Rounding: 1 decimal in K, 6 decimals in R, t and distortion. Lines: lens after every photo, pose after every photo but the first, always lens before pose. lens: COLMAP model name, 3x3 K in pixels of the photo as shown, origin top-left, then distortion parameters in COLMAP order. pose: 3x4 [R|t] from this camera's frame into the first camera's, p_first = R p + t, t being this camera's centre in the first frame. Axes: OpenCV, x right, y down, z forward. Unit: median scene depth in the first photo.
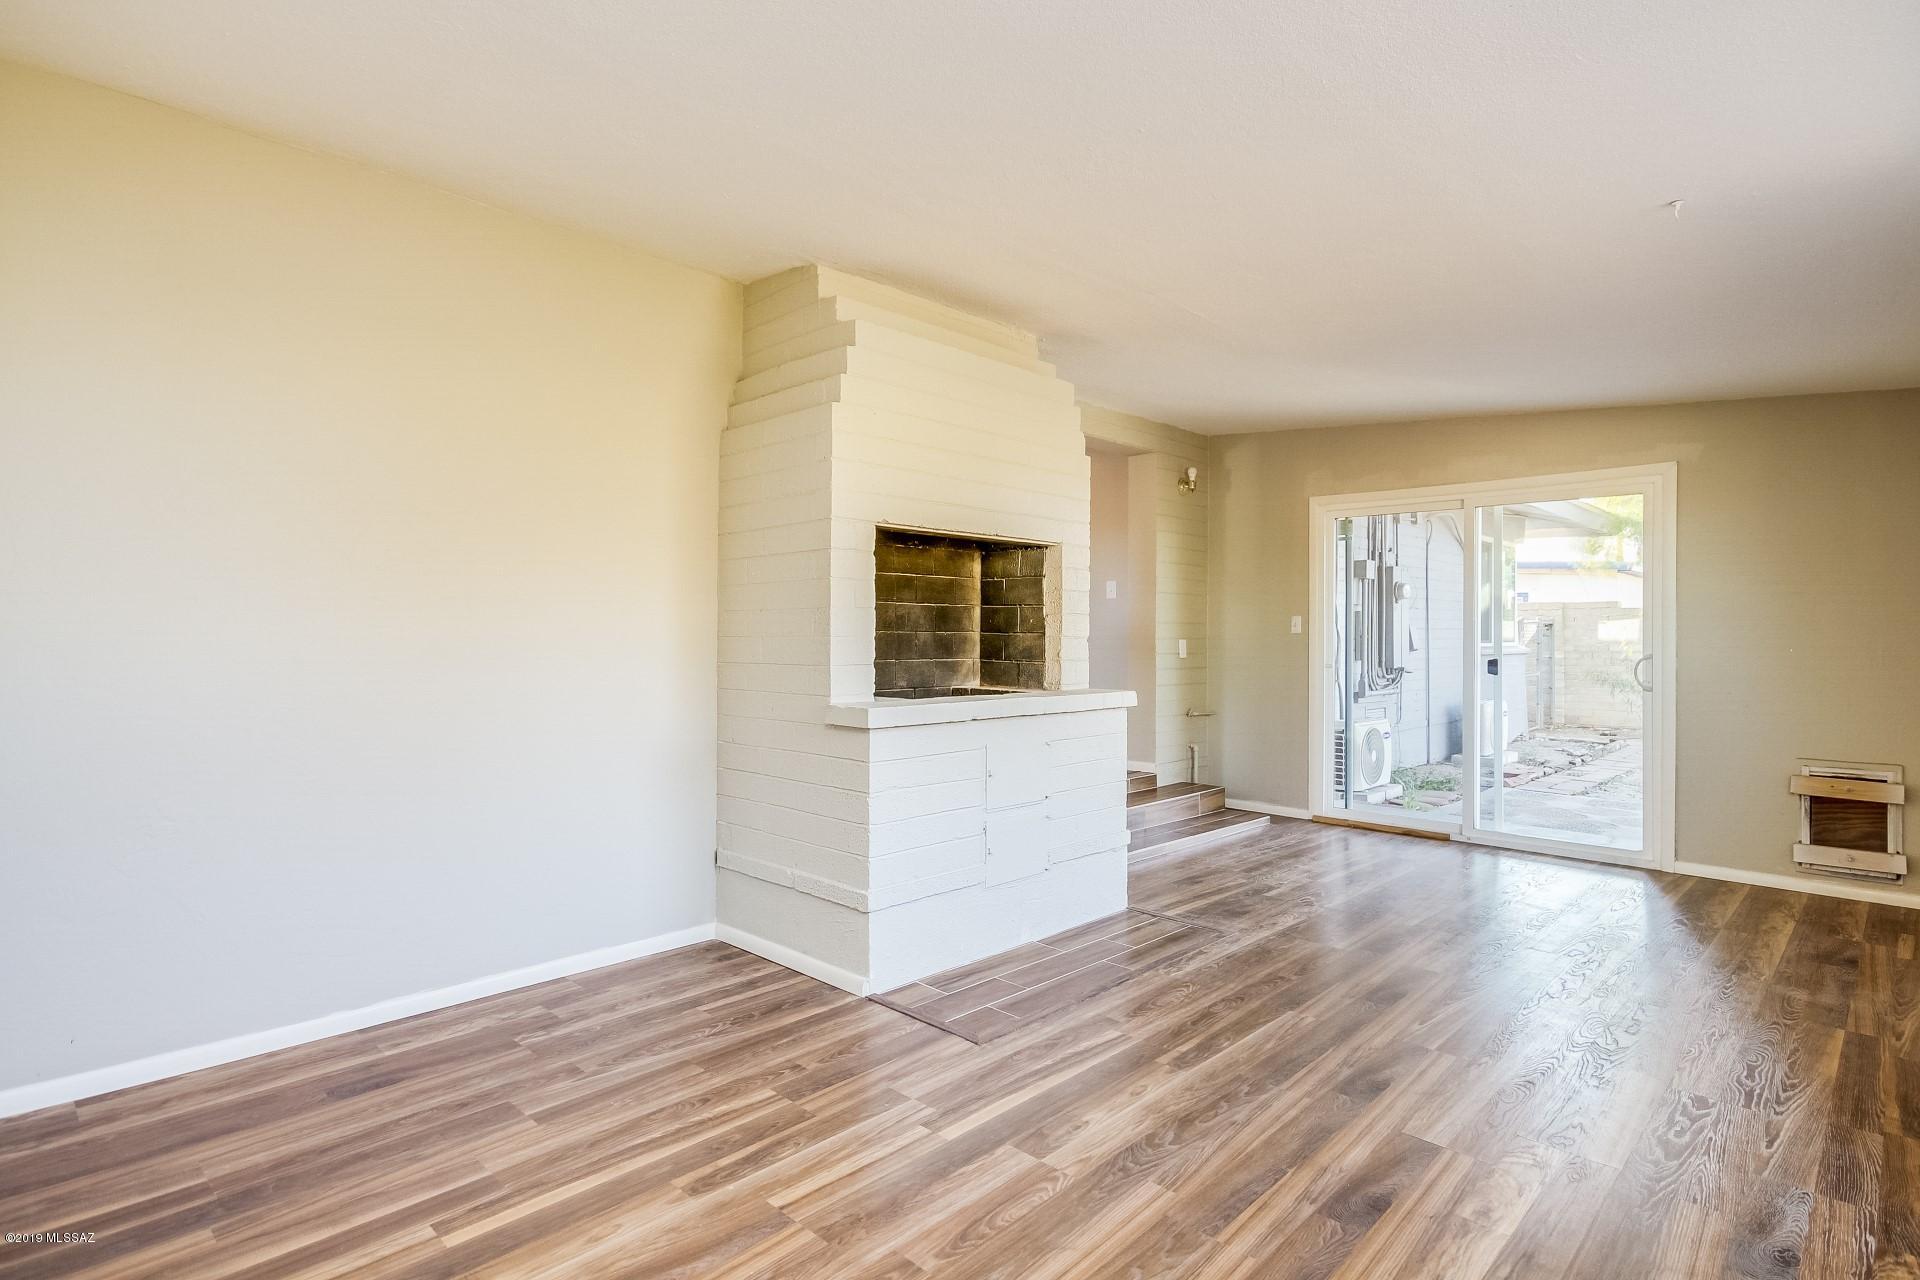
lens RADIAL K [[974.4, 0, 995.6], [0, 974.4, 628.5], [0, 0, 1]] dist [0.002734, 0.000142]
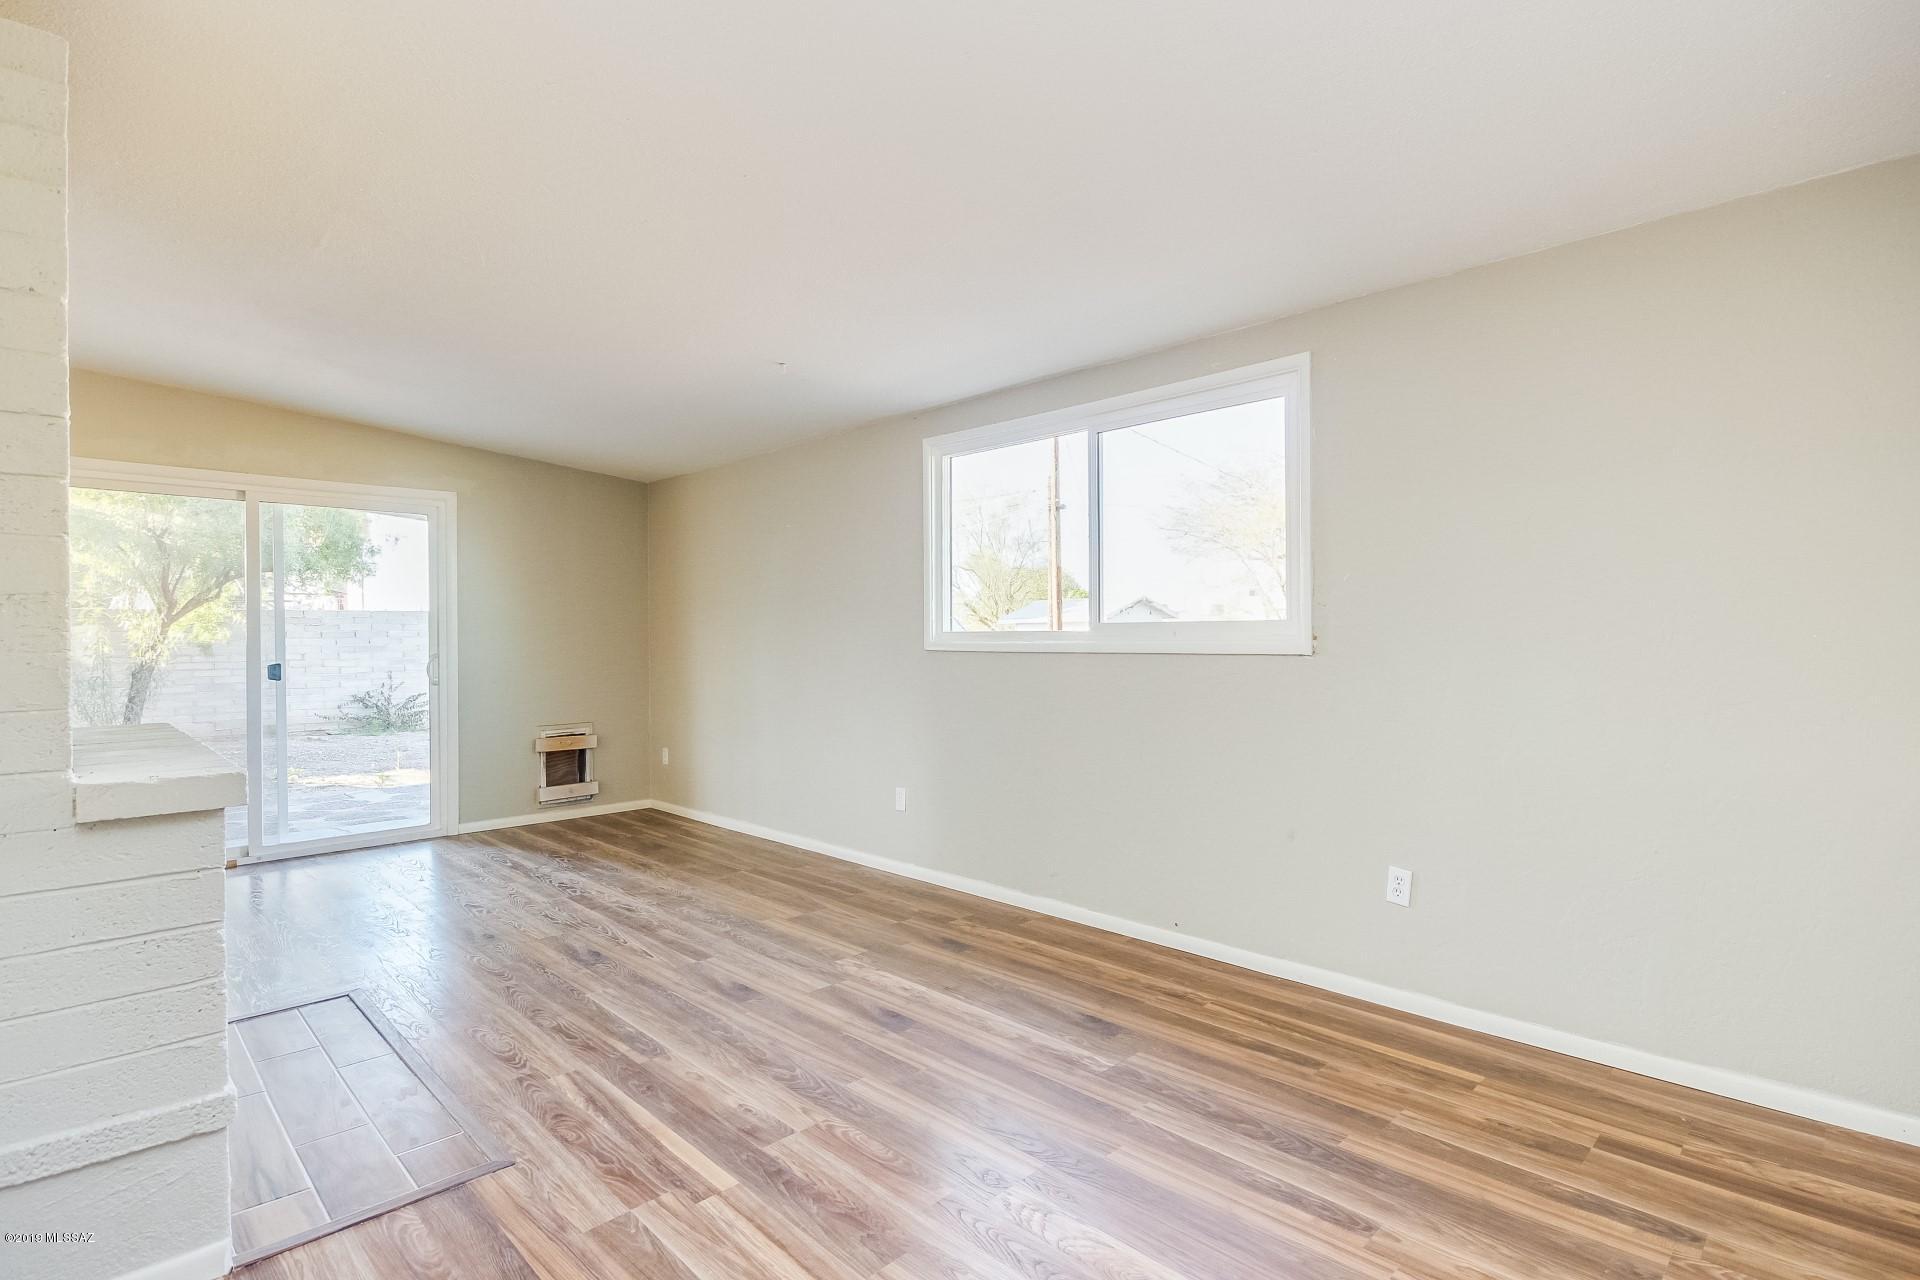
lens RADIAL K [[917.8, 0, 960.0], [0, 917.8, 640.0], [0, 0, 1]] dist [-0.001142, -0.000169]
pose [[0.035773, -0.011952, 0.999288, -0.706295], [0.000945, 0.999928, 0.011926, -0.003570], [-0.999359, 0.000517, 0.035782, 0.587837]]
